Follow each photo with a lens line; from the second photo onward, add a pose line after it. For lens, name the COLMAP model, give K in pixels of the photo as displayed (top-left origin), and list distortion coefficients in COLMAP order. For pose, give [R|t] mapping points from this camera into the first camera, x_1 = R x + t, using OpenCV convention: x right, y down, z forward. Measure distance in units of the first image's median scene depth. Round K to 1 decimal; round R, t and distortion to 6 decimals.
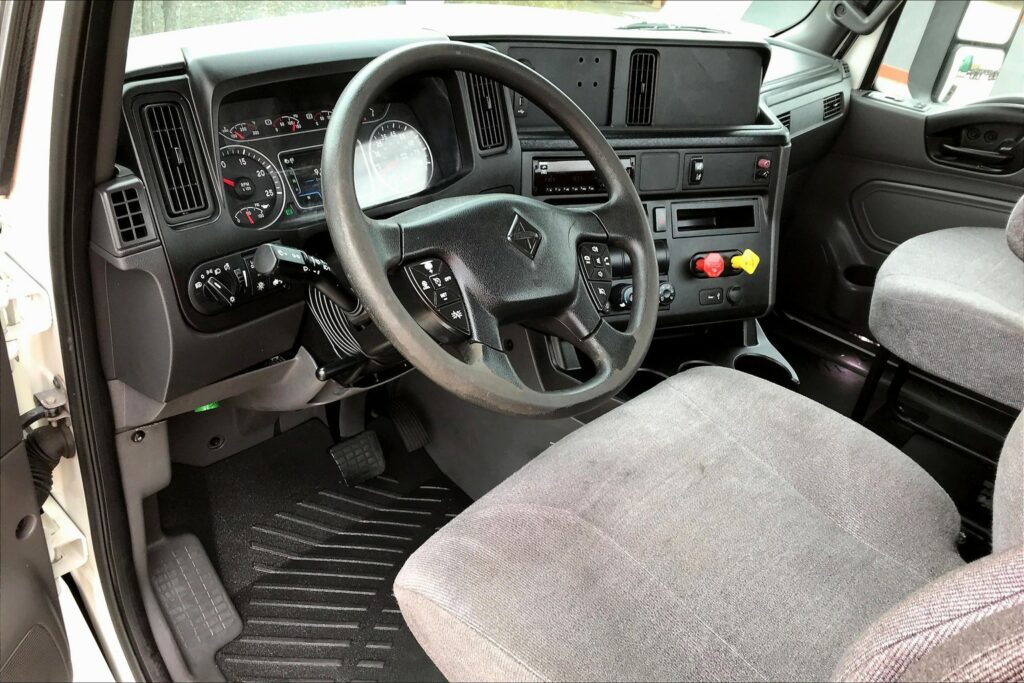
lens RADIAL K [[820.1, 0, 517.1], [0, 820.1, 314.9], [0, 0, 1]] dist [0.000859, -0.002561]
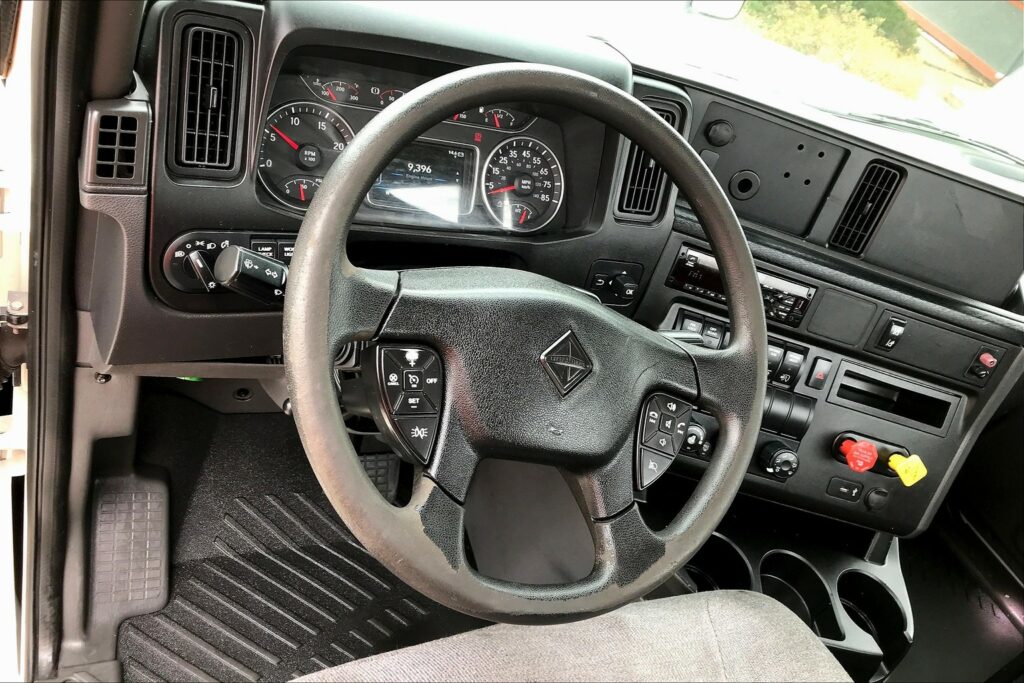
lens RADIAL K [[820.1, 0, 517.1], [0, 820.1, 314.9], [0, 0, 1]] dist [0.000859, -0.002561]
pose [[0.890147, 0.397247, -0.223235, 0.082928], [-0.394060, 0.917082, 0.060637, -0.116445], [0.228812, 0.033992, 0.972877, 0.206247]]
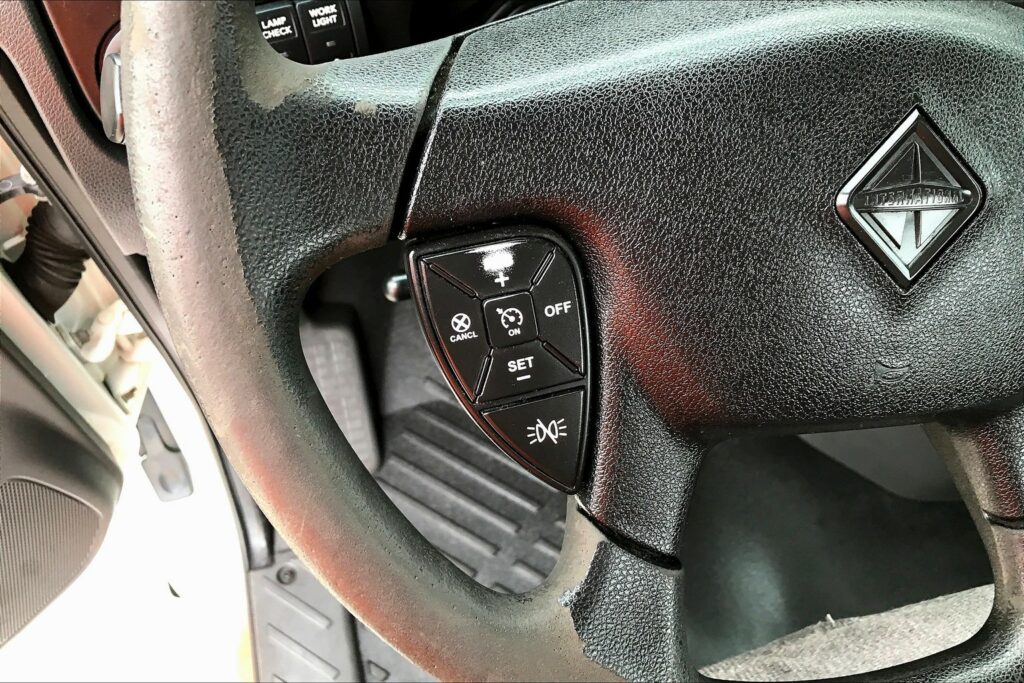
lens RADIAL K [[840.2, 0, 505.4], [0, 840.2, 324.9], [0, 0, 1]] dist [0.030241, -0.012842]
pose [[0.836993, 0.382482, -0.391344, 0.015383], [-0.167403, 0.859842, 0.482335, -0.125317], [0.520979, -0.338199, 0.783711, 0.503400]]
